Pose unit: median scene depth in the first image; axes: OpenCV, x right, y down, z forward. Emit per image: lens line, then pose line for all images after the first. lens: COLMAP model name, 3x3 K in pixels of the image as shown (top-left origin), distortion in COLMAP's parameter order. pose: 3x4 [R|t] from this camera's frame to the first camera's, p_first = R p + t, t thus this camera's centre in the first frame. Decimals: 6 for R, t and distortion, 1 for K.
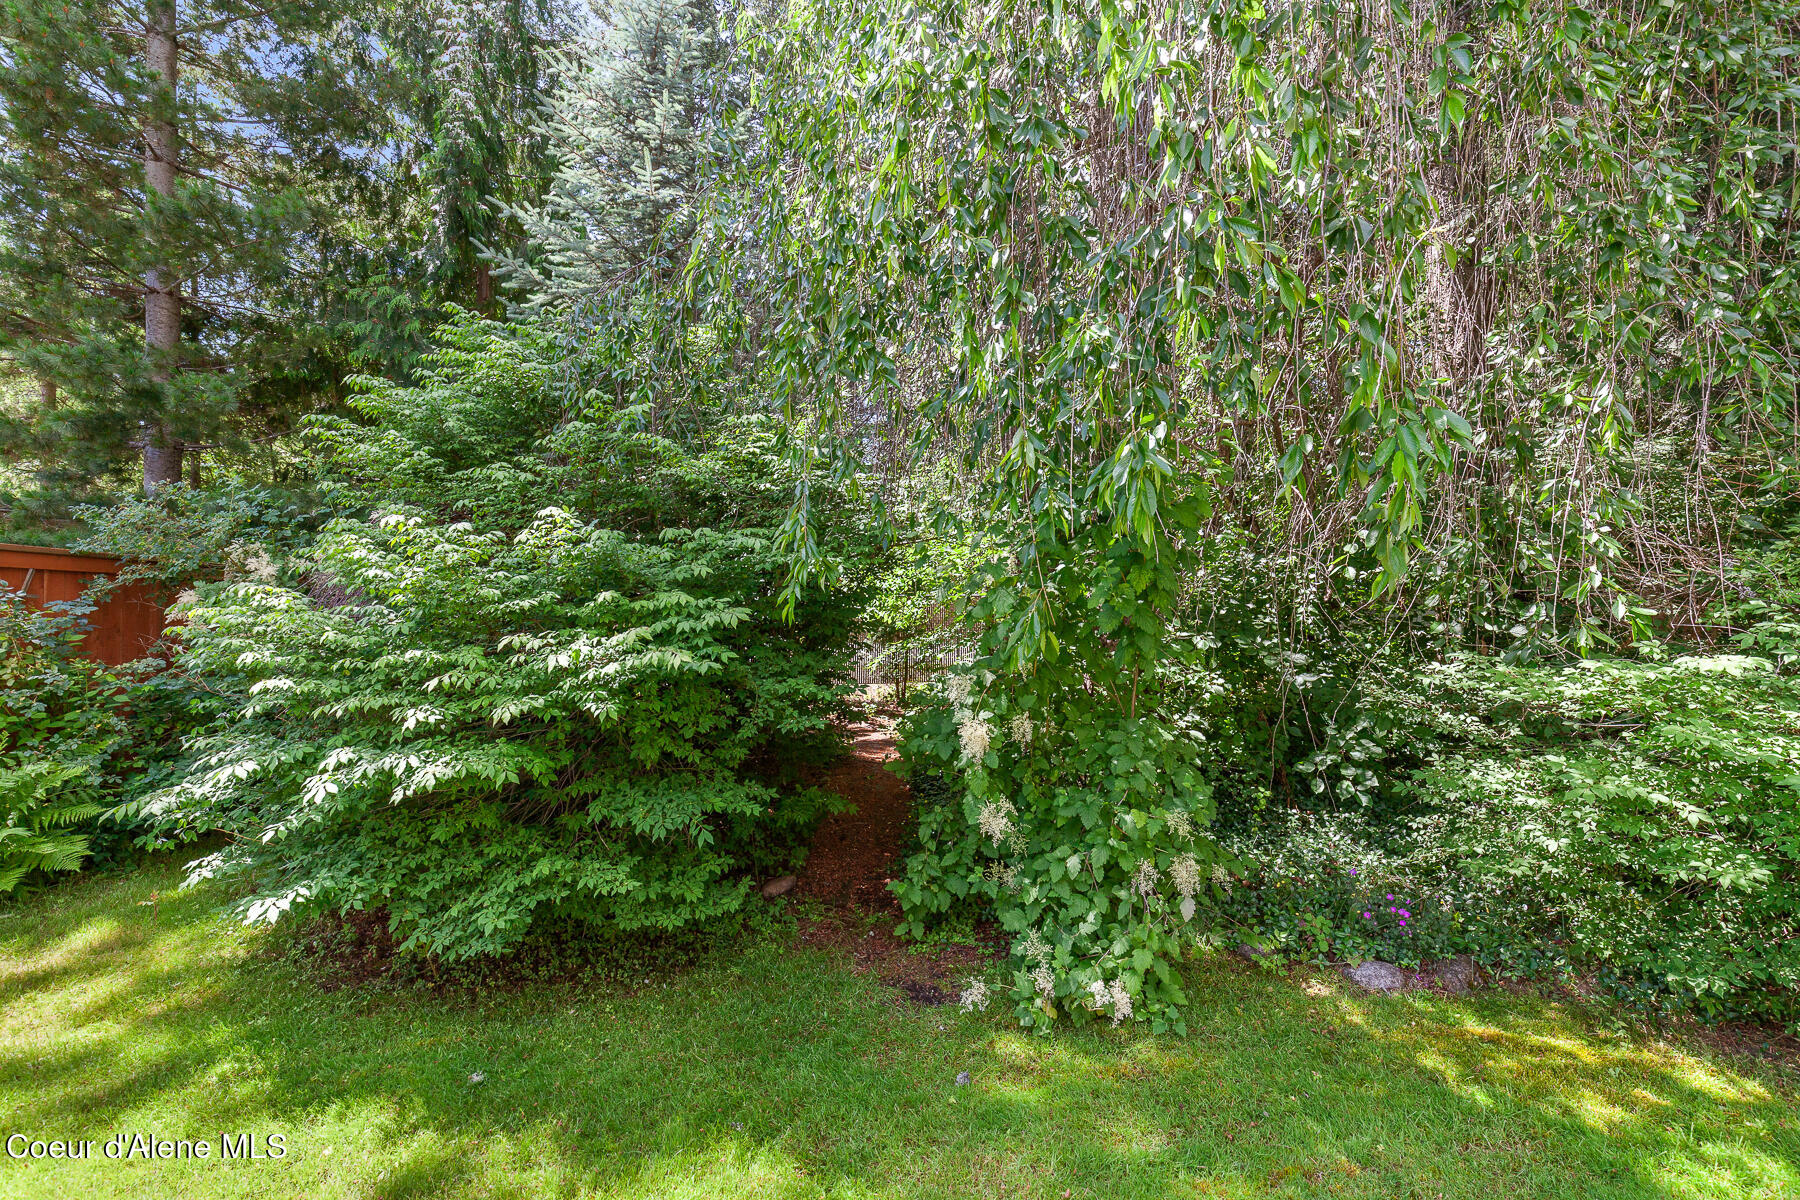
lens RADIAL K [[817.6, 0, 908.8], [0, 817.6, 591.7], [0, 0, 1]] dist [-0.000557, 0.000571]
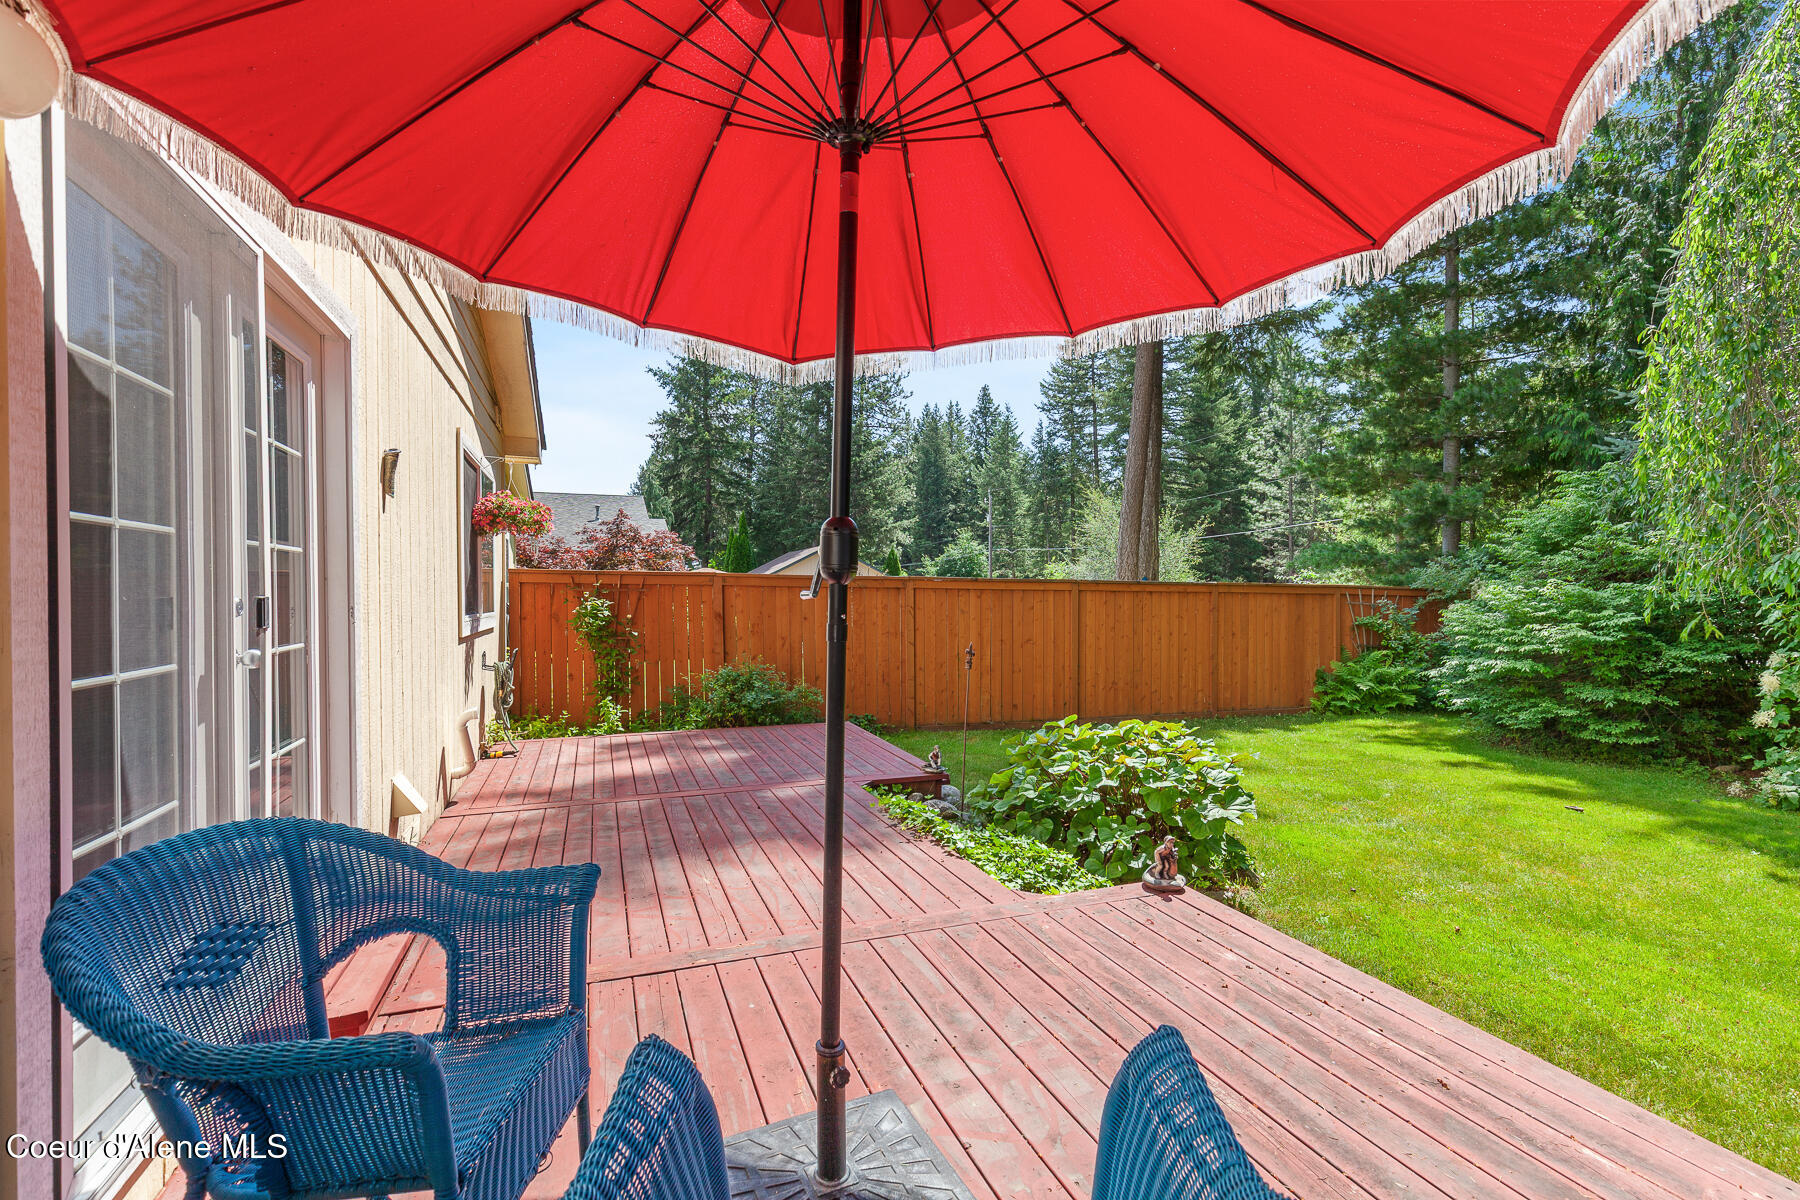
lens RADIAL K [[817.6, 0, 907.7], [0, 817.6, 596.9], [0, 0, 1]] dist [-0.000557, 0.000571]
pose [[0.220004, -0.000823, -0.975499, 1.398703], [0.009275, 0.999956, 0.001248, -0.052846], [0.975455, -0.009322, 0.220002, -1.365220]]
